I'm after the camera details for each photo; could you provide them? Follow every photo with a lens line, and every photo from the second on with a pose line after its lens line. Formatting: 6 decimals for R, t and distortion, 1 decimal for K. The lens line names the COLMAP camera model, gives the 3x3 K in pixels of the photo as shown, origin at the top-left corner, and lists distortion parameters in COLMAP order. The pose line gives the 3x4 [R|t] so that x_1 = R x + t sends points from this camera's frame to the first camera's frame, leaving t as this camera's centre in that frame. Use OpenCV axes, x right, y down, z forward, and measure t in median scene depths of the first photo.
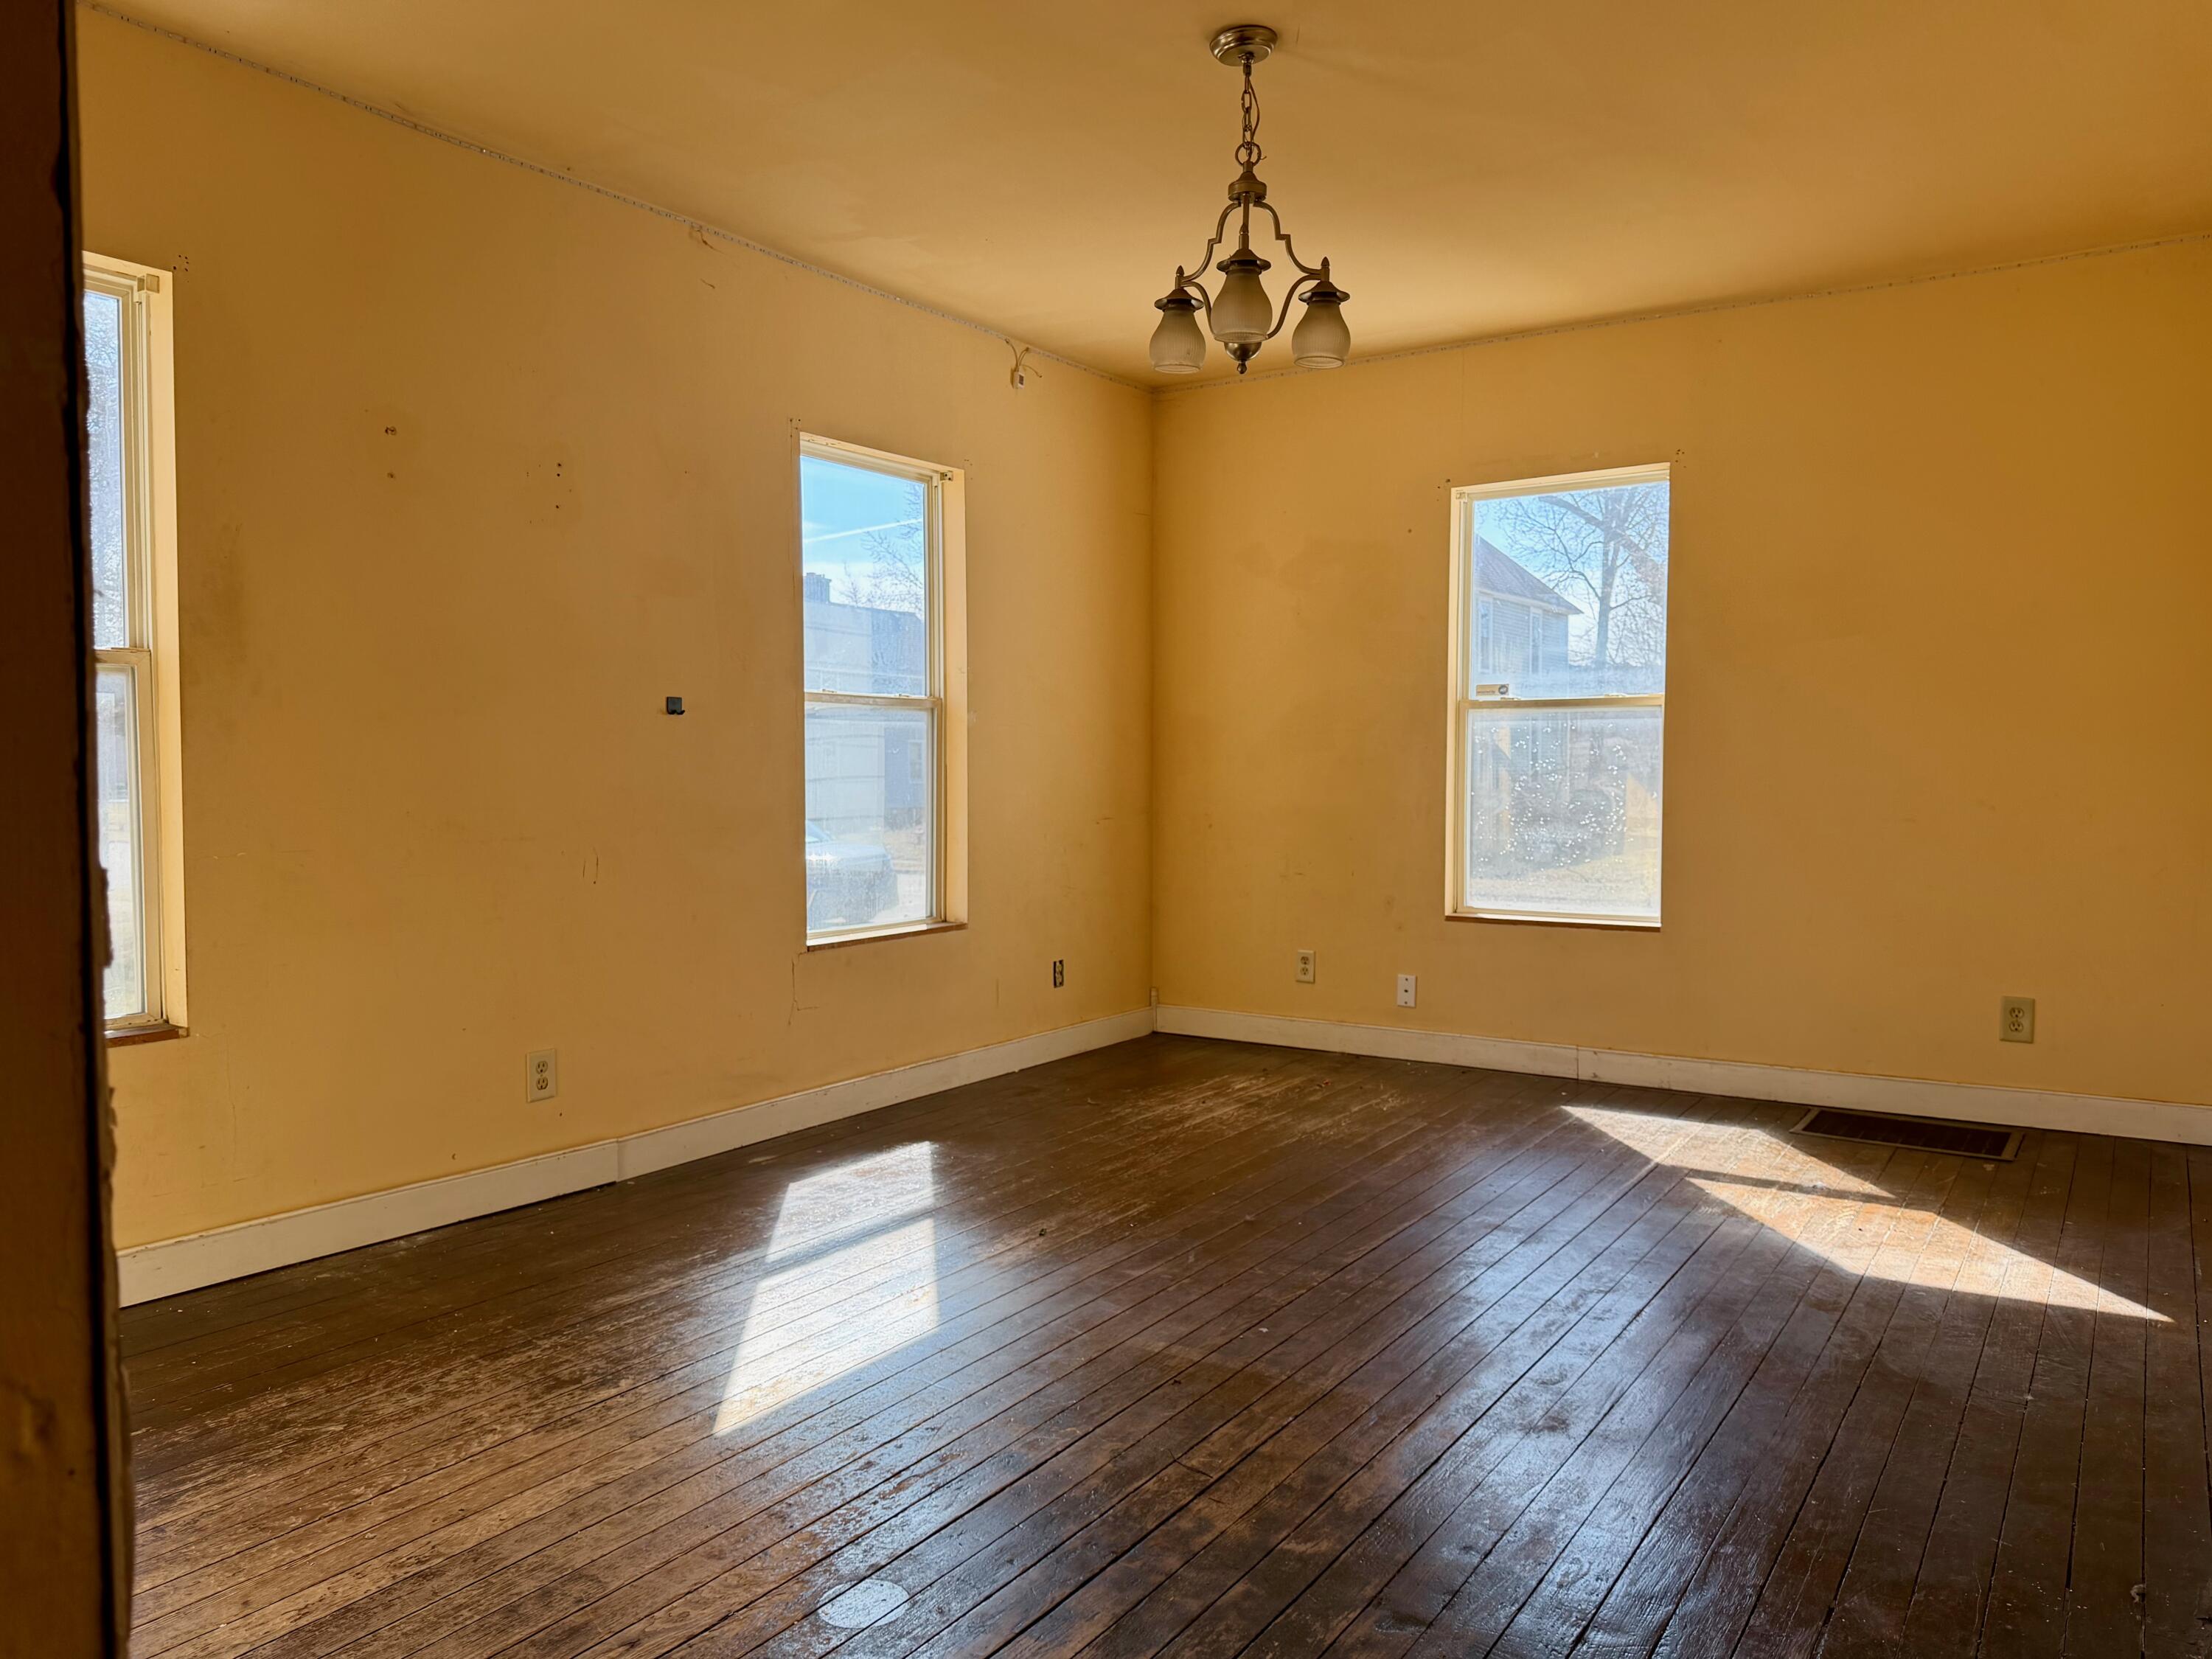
lens RADIAL K [[1594.3, 0, 1106.0], [0, 1594.3, 829.5], [0, 0, 1]] dist [0.109800, -0.154018]
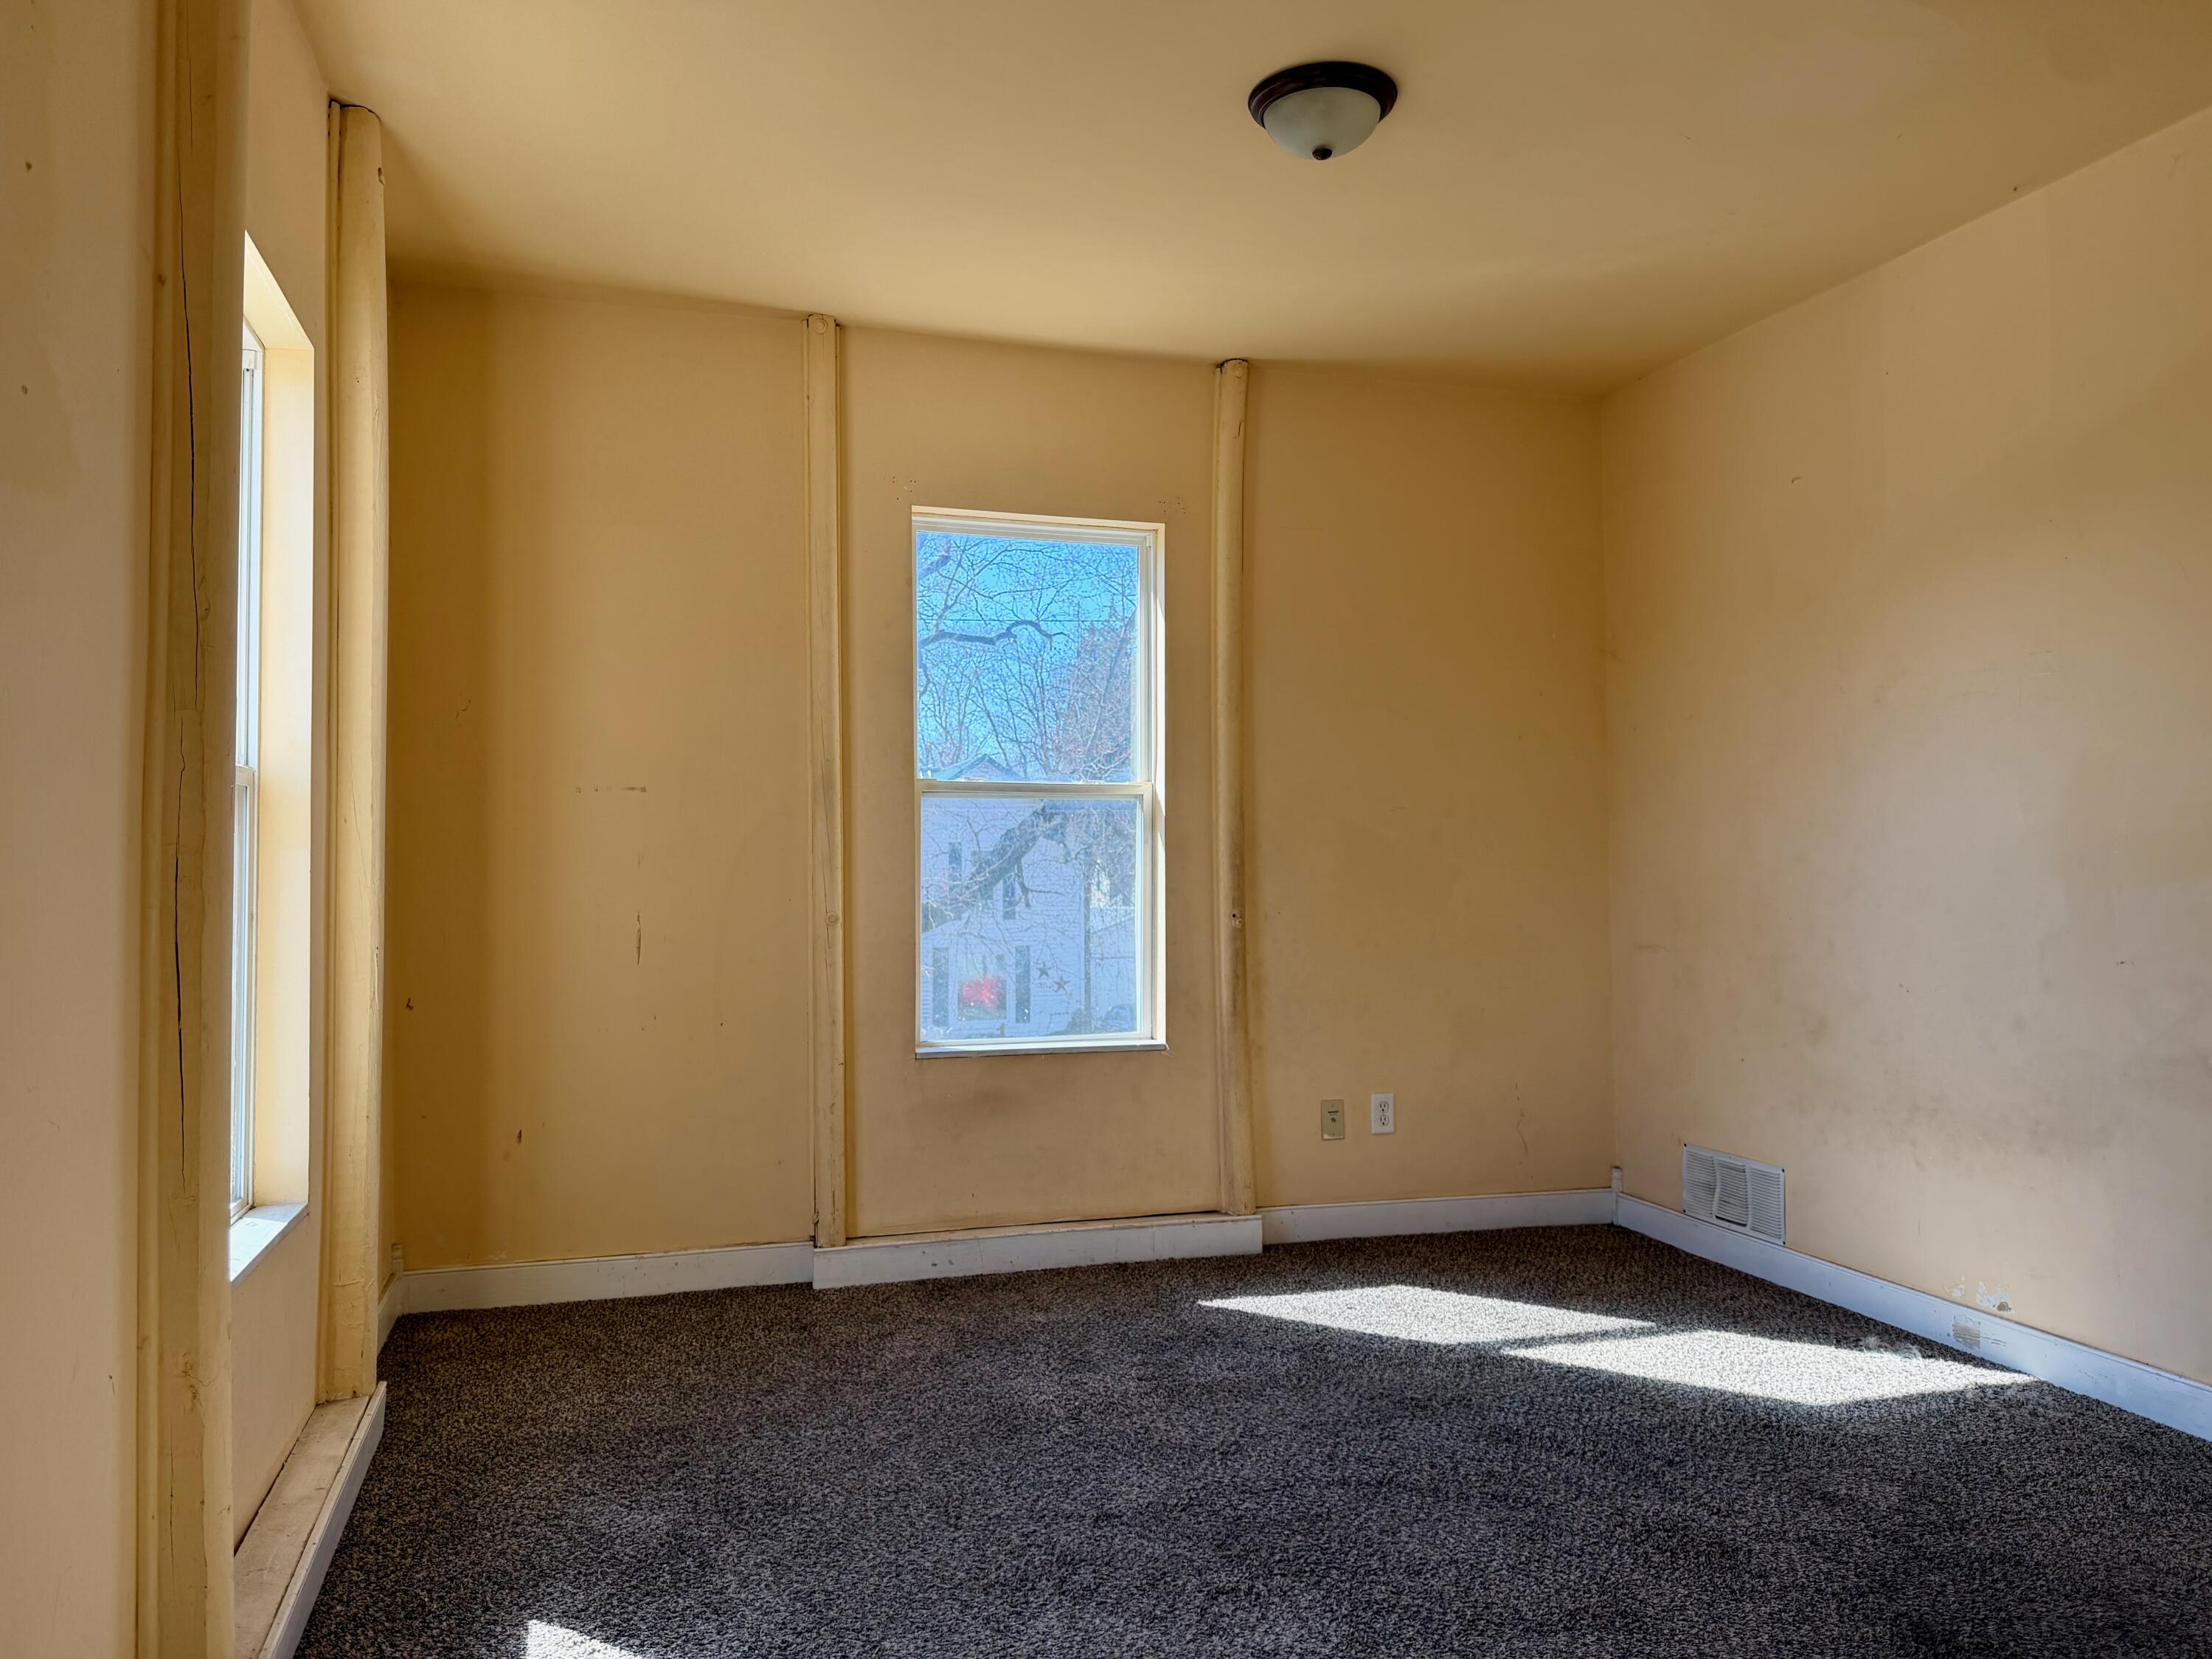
lens RADIAL K [[1594.4, 0, 1106.0], [0, 1594.4, 829.5], [0, 0, 1]] dist [0.109800, -0.154018]
pose [[0.634016, 0.027927, 0.772816, -0.333066], [0.034960, 0.997291, -0.064720, -0.005245], [-0.772529, 0.068051, 0.631322, 0.497200]]
